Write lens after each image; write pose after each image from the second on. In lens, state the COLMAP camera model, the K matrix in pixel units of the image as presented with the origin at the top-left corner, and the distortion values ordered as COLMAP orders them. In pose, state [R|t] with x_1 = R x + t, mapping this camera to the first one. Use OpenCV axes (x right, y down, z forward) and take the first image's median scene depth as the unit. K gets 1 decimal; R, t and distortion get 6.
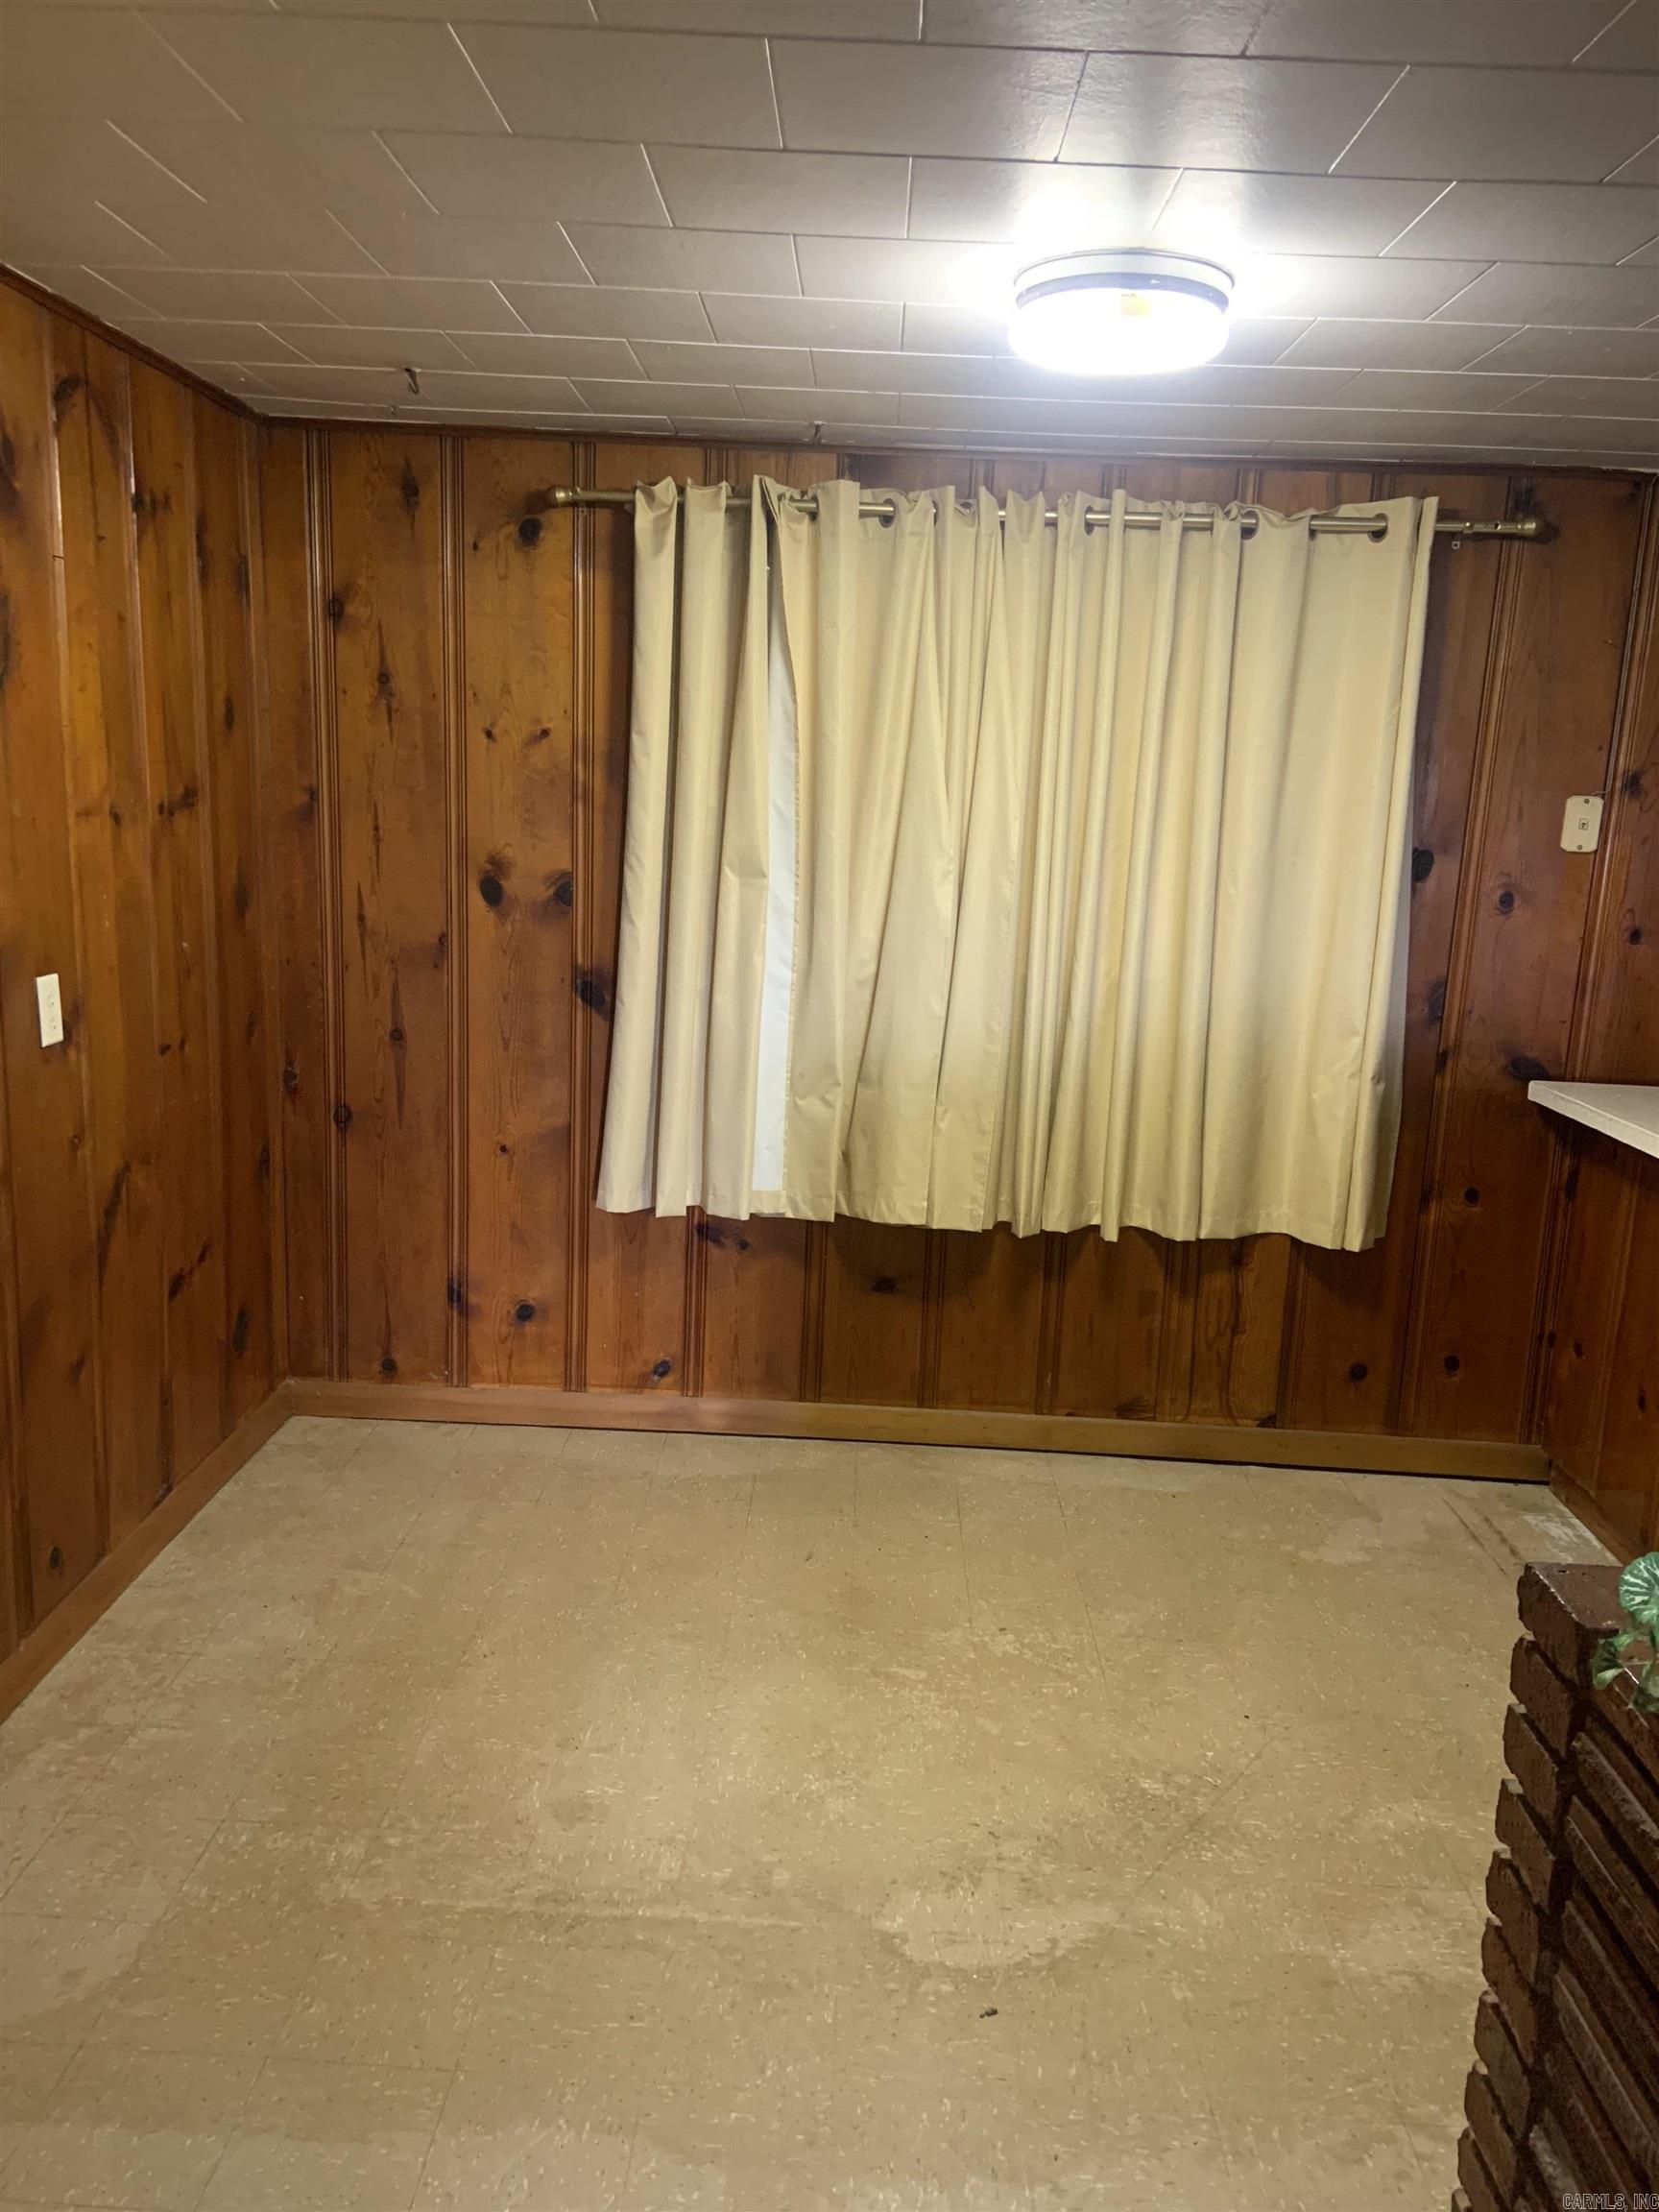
lens RADIAL K [[1682.5, 0, 827.2], [0, 1682.5, 1108.9], [0, 0, 1]] dist [0.086741, -0.119154]
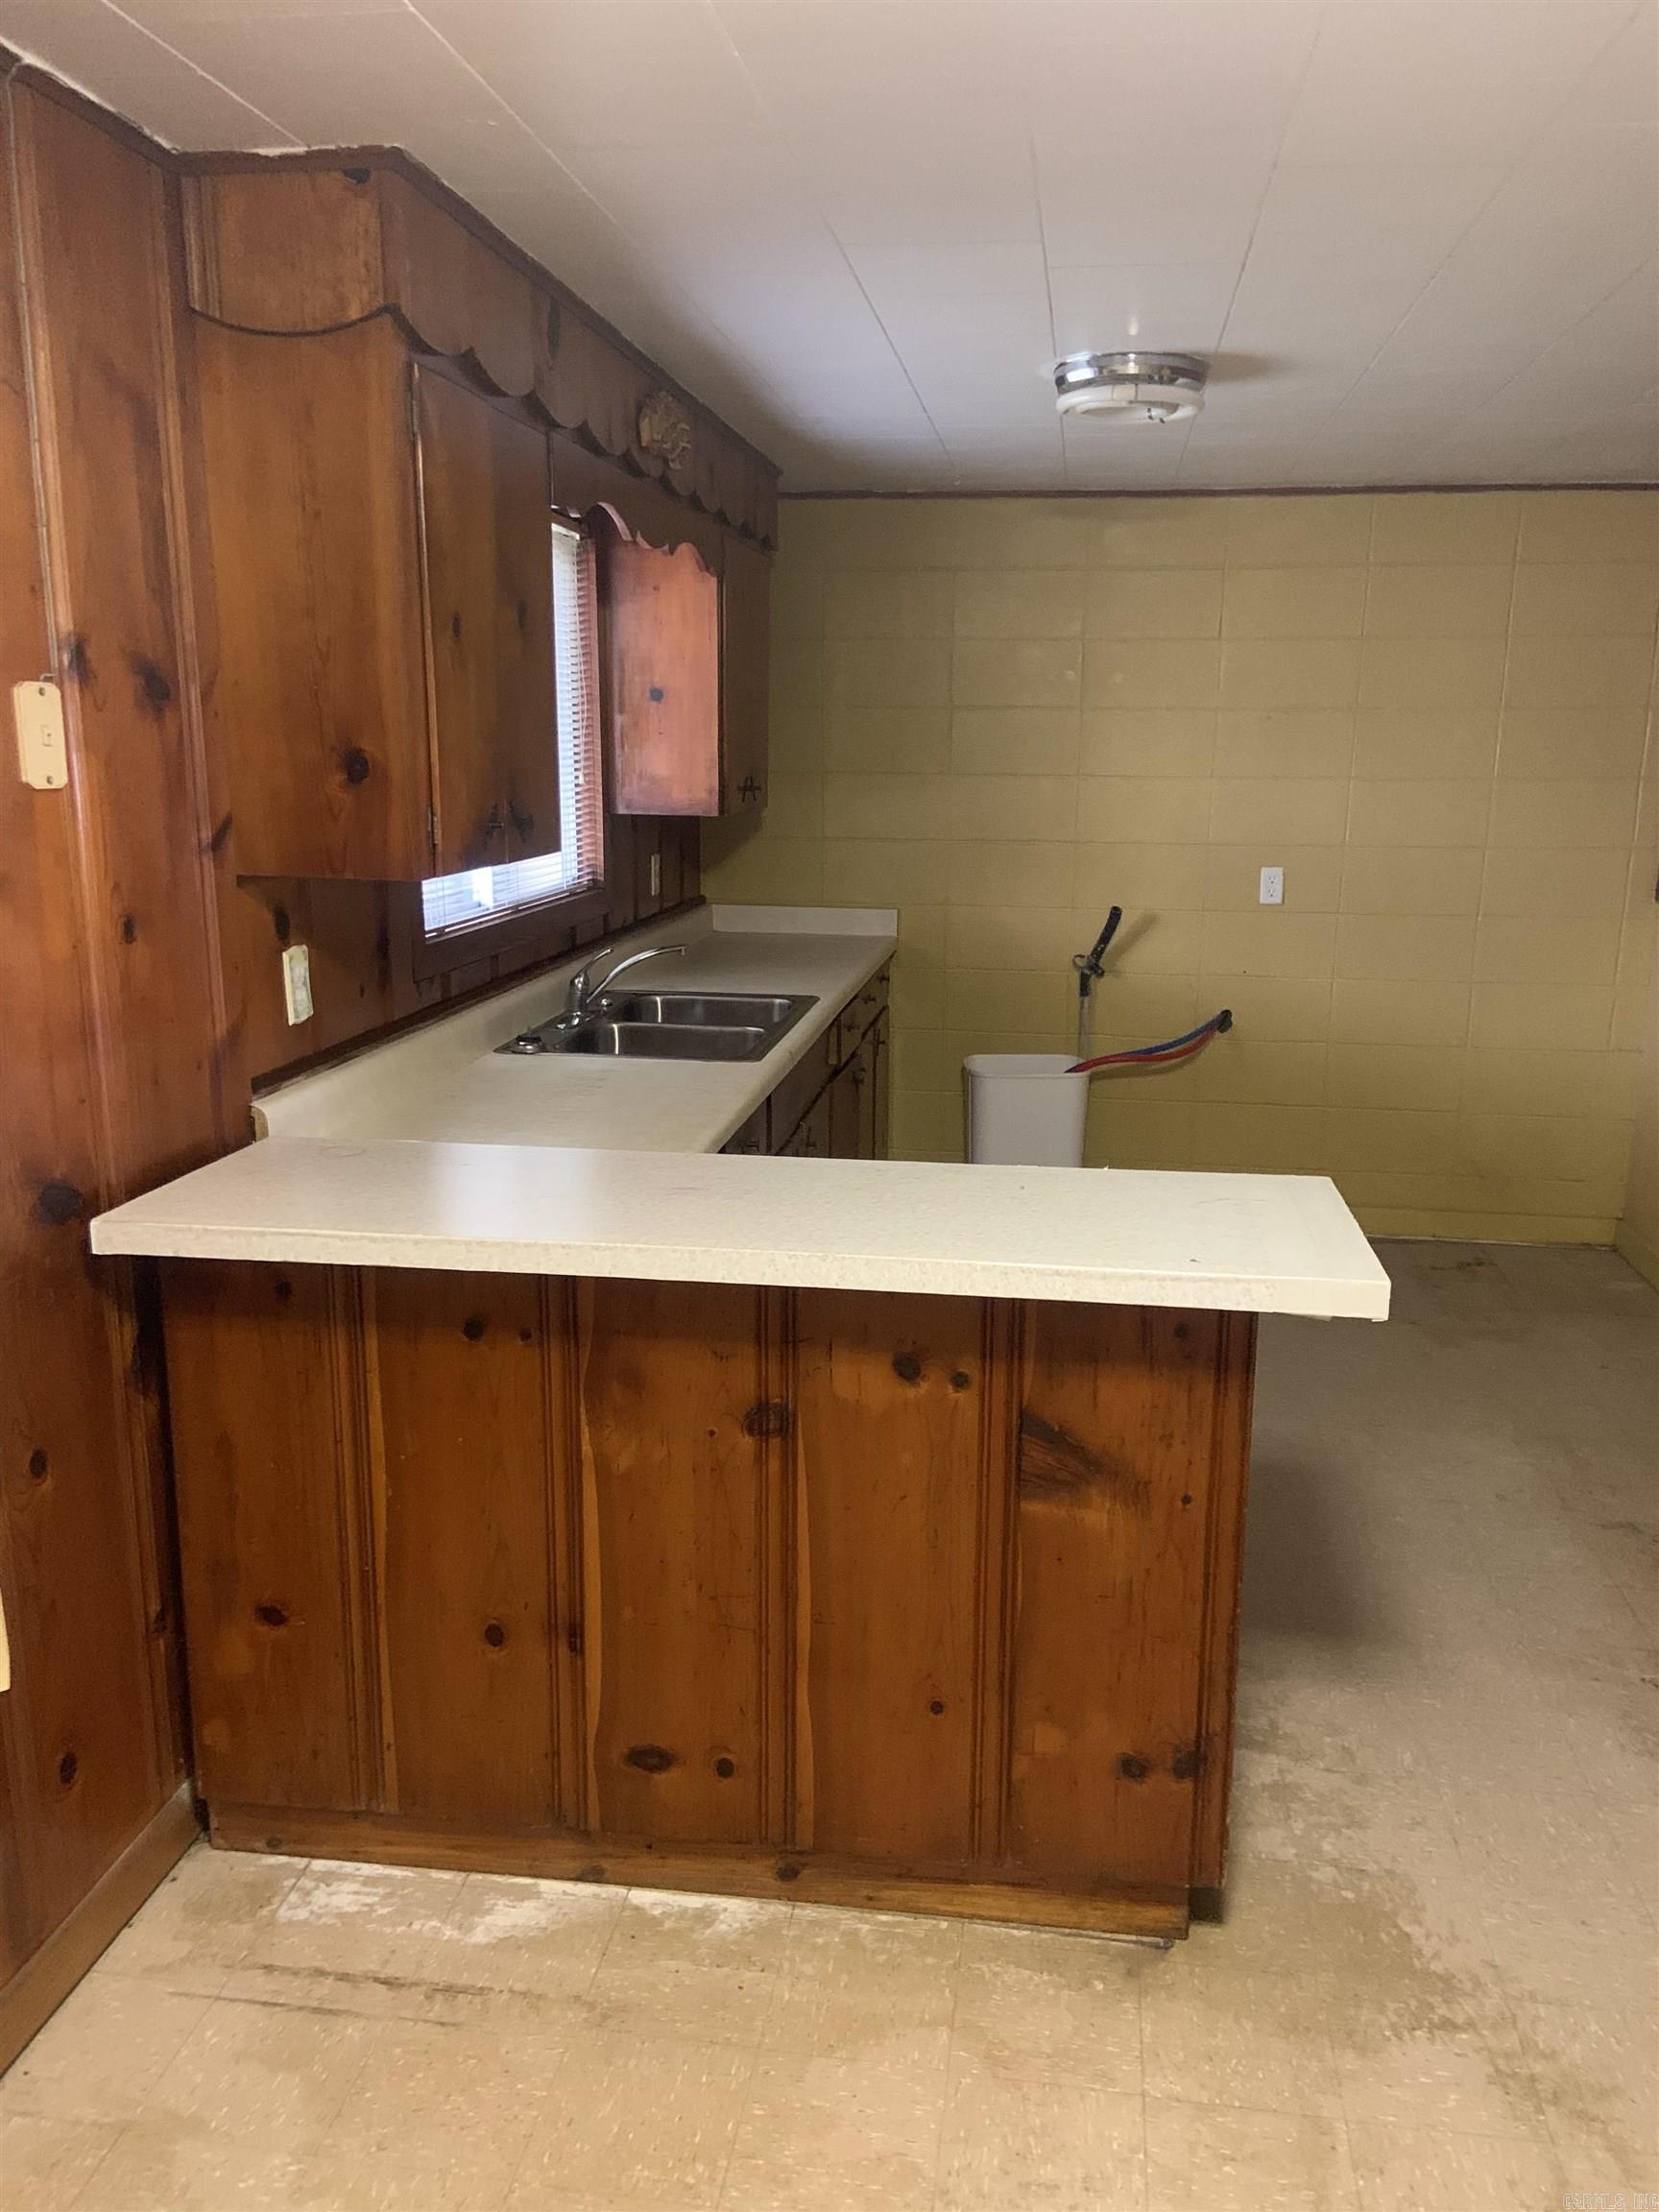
lens RADIAL K [[1682.5, 0, 832.2], [0, 1682.5, 1102.4], [0, 0, 1]] dist [0.086741, -0.119154]
pose [[0.122590, -0.250633, 0.960289, -0.066093], [0.193478, 0.955058, 0.224569, -0.127545], [-0.973416, 0.158265, 0.165572, 0.676570]]
